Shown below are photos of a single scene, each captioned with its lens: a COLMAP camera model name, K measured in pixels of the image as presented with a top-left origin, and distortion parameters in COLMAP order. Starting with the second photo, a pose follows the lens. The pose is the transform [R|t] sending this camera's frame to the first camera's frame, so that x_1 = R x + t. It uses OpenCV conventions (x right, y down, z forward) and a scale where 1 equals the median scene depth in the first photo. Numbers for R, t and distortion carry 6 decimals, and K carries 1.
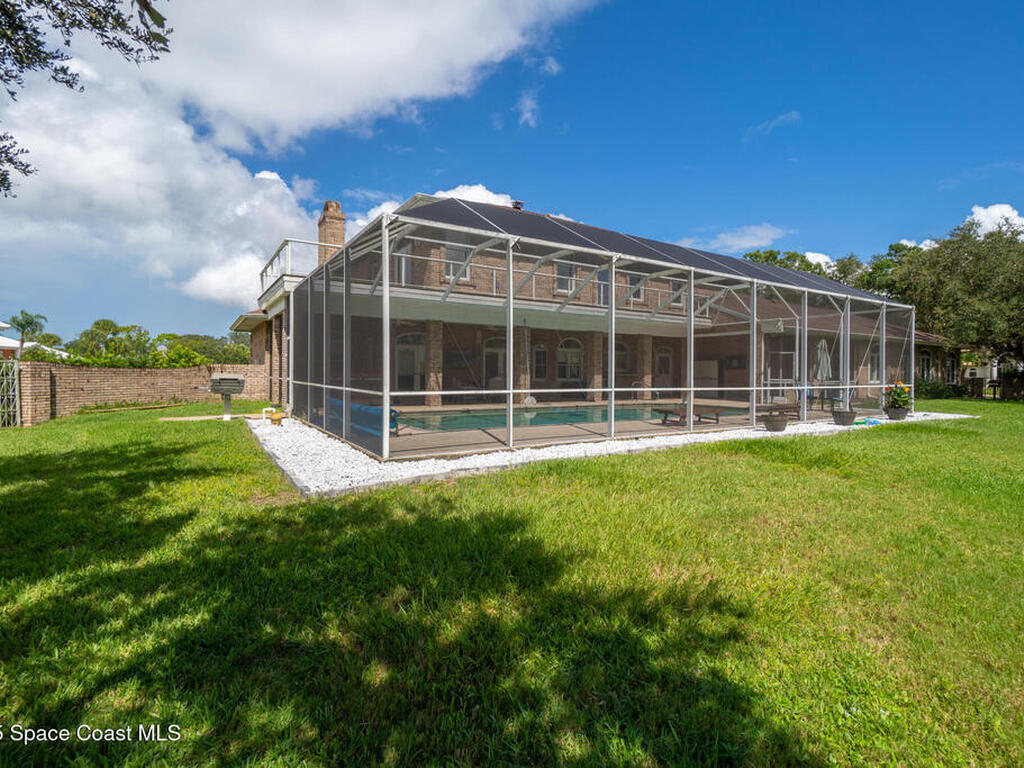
lens RADIAL K [[497.8, 0, 501.9], [0, 497.8, 375.3], [0, 0, 1]] dist [-0.005026, -0.000360]
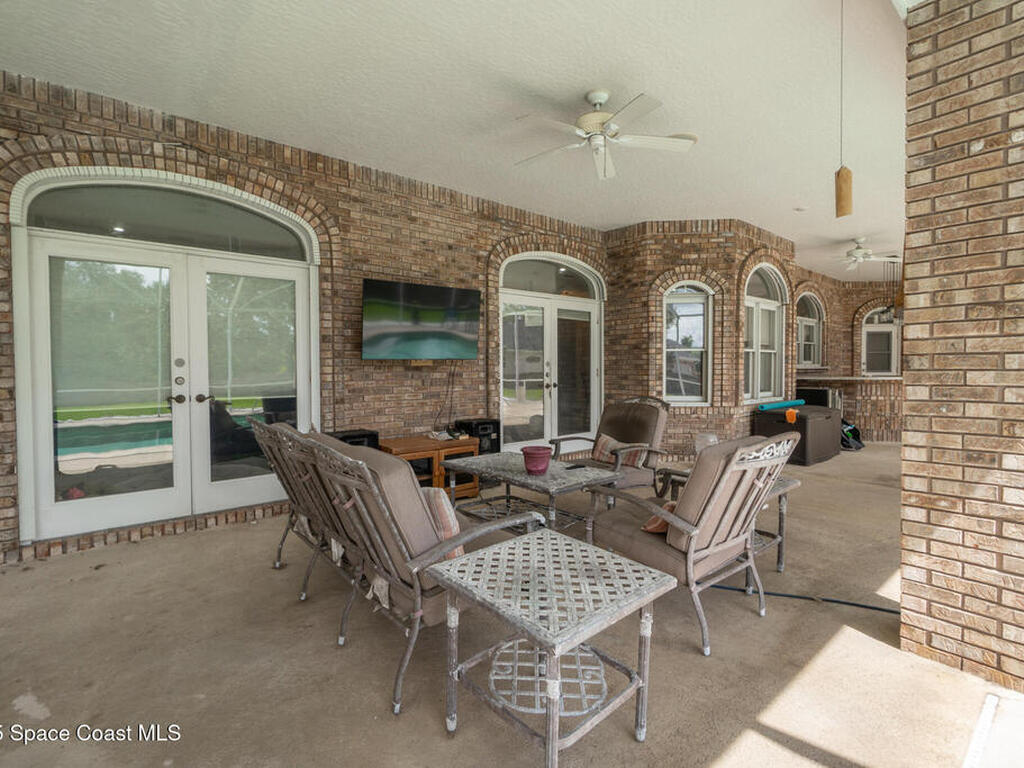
lens RADIAL K [[497.8, 0, 501.9], [0, 497.8, 375.3], [0, 0, 1]] dist [-0.005026, -0.000360]
pose [[0.989437, -0.015737, 0.144105, -0.078115], [0.013951, 0.999813, 0.013393, -0.012768], [-0.144289, -0.011241, 0.989472, 0.783982]]
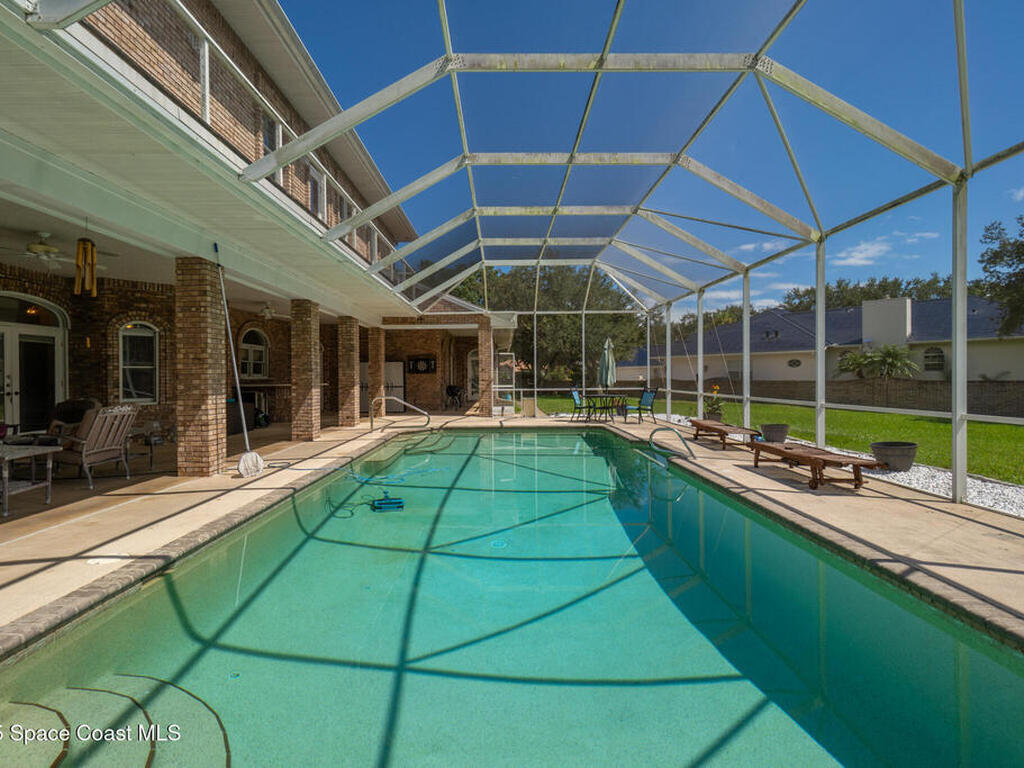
lens RADIAL K [[491.2, 0, 503.3], [0, 491.2, 377.4], [0, 0, 1]] dist [-0.005505, -0.001007]
pose [[0.522356, -0.015233, 0.852592, -0.131434], [0.015462, 0.999845, 0.008391, -0.011963], [-0.852588, 0.008800, 0.522510, 0.543714]]
